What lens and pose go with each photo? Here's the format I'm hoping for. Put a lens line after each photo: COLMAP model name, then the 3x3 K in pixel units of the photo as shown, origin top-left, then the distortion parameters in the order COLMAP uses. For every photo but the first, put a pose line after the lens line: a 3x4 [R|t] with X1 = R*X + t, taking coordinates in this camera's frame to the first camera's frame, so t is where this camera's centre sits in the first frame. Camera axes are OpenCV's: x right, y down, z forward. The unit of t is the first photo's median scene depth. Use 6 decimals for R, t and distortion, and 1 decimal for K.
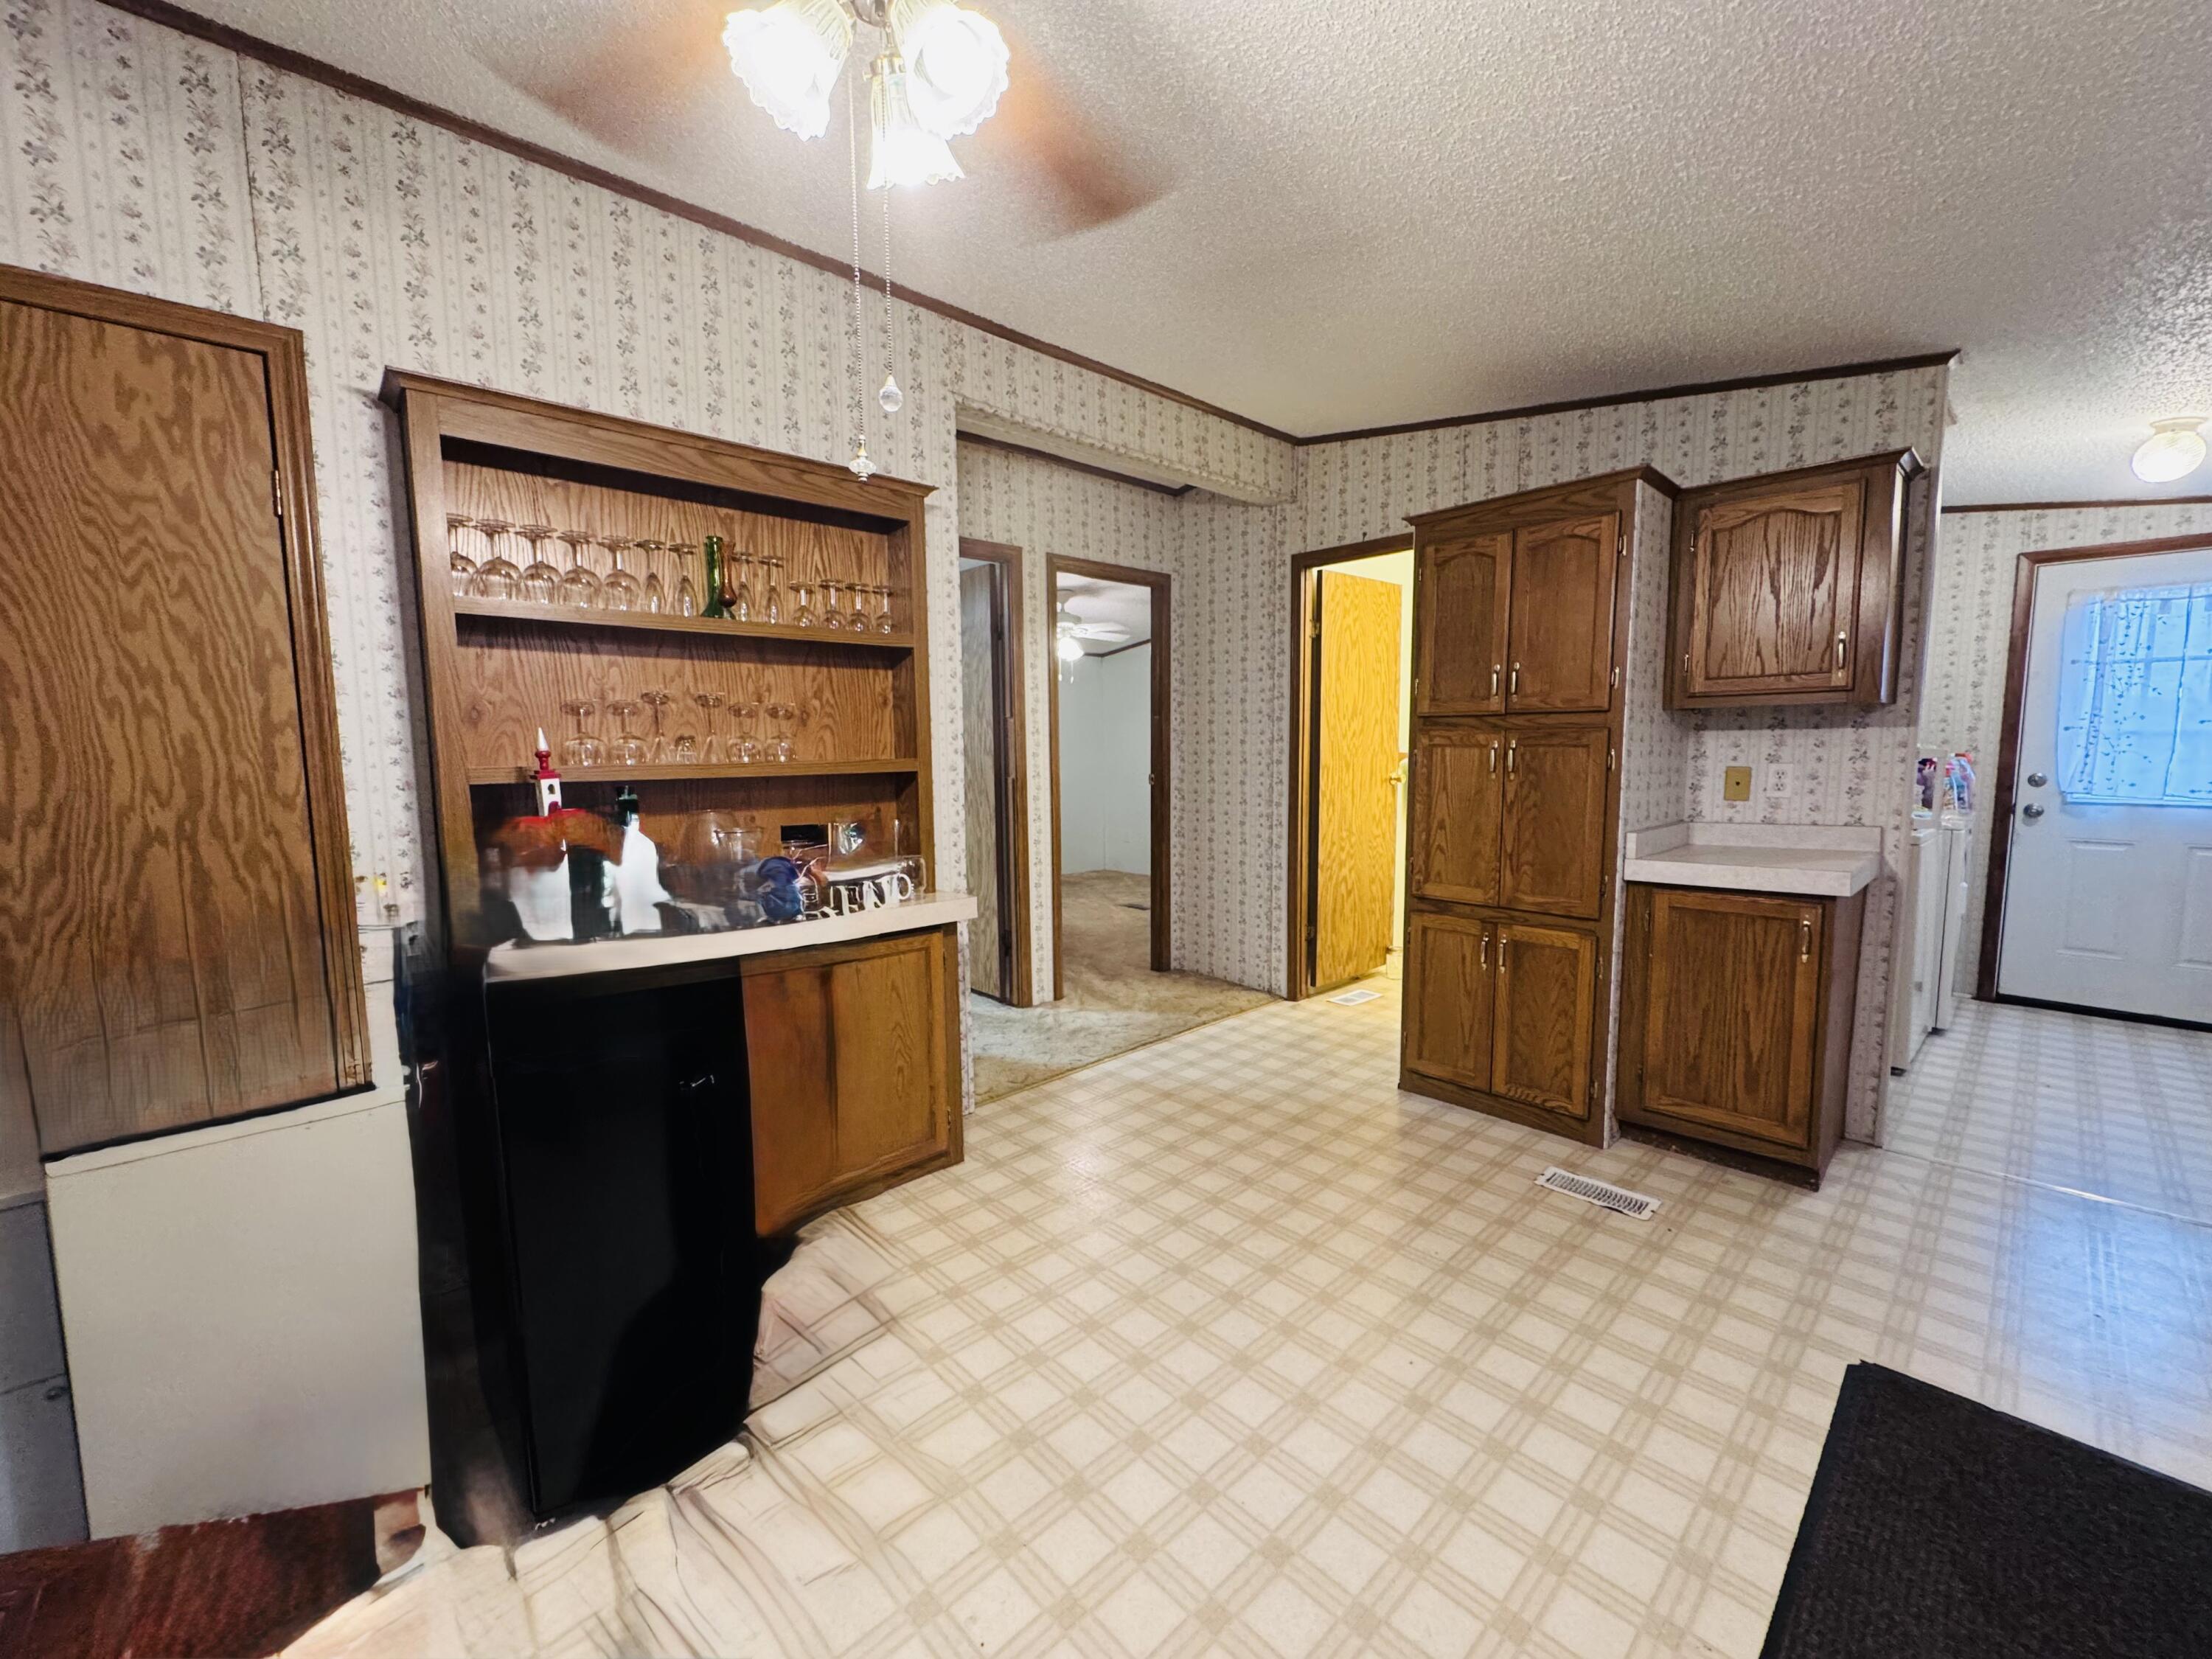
lens RADIAL K [[882.7, 0, 1107.2], [0, 882.7, 831.0], [0, 0, 1]] dist [-0.001779, 0.000043]
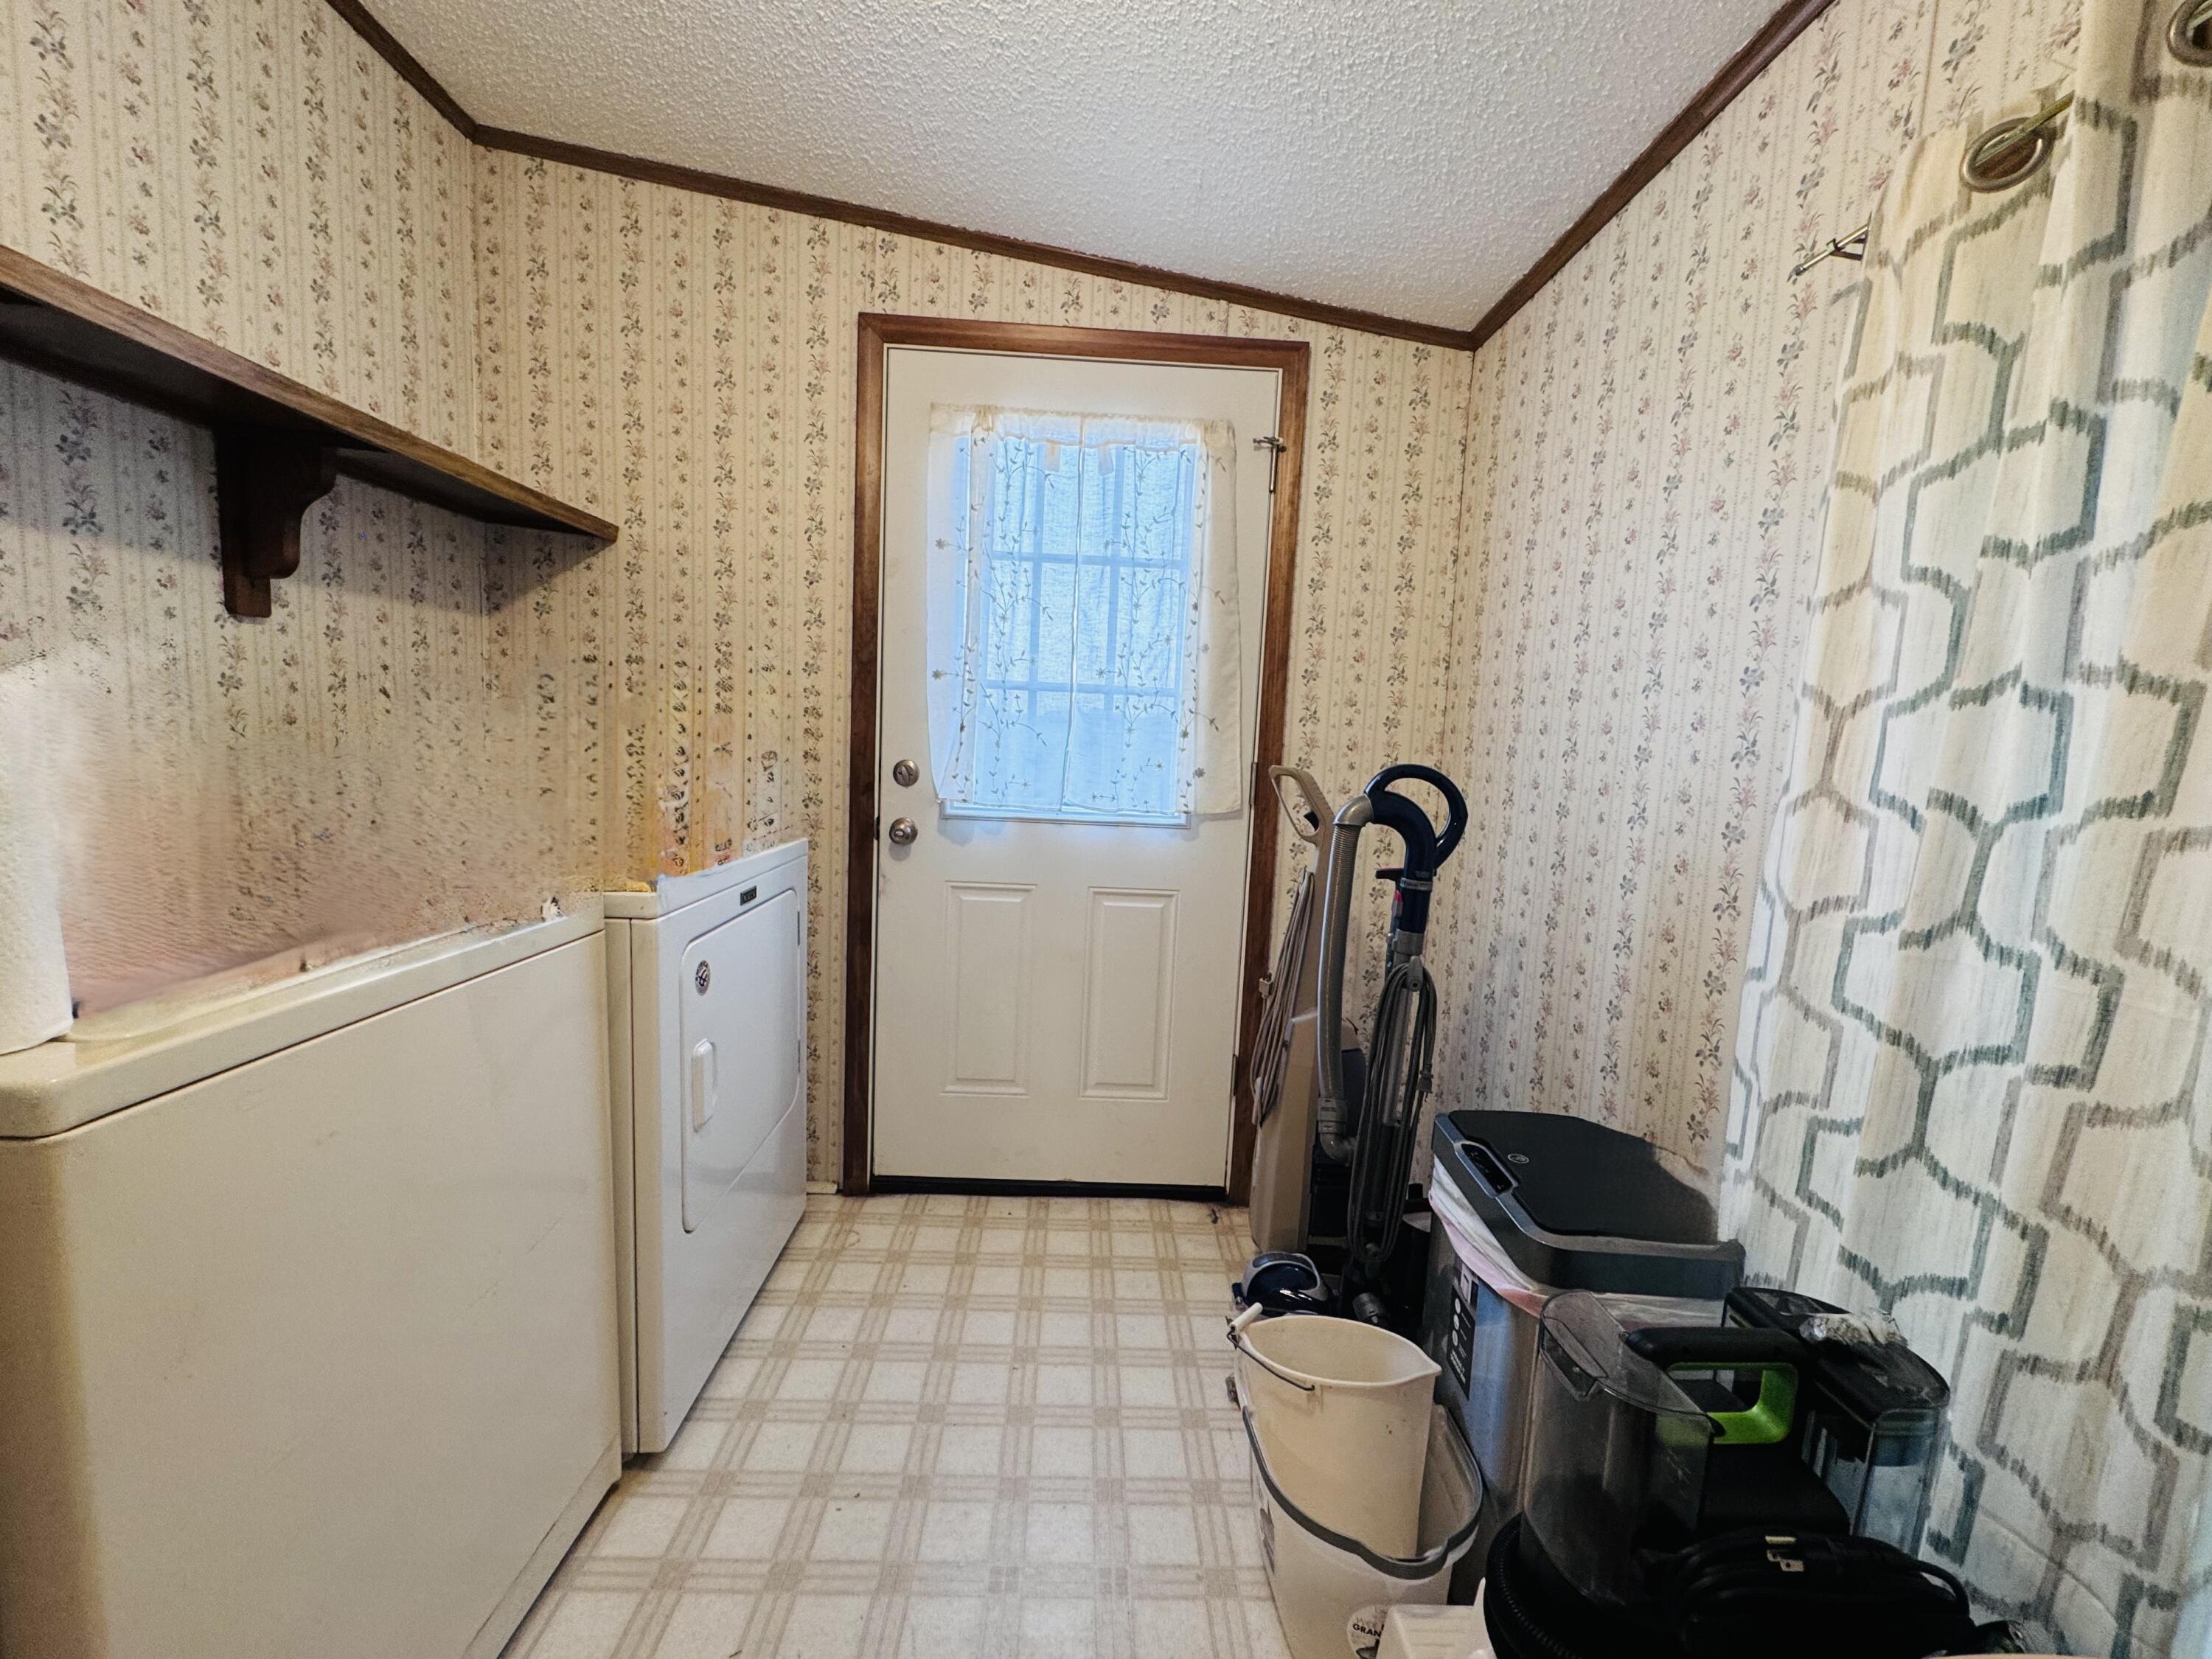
lens RADIAL K [[882.7, 0, 1107.2], [0, 882.7, 831.0], [0, 0, 1]] dist [-0.001779, 0.000043]
pose [[0.653731, -0.044052, 0.755443, 1.023209], [0.024257, 0.999011, 0.037264, -0.055755], [-0.756338, -0.006036, 0.654153, 0.787569]]
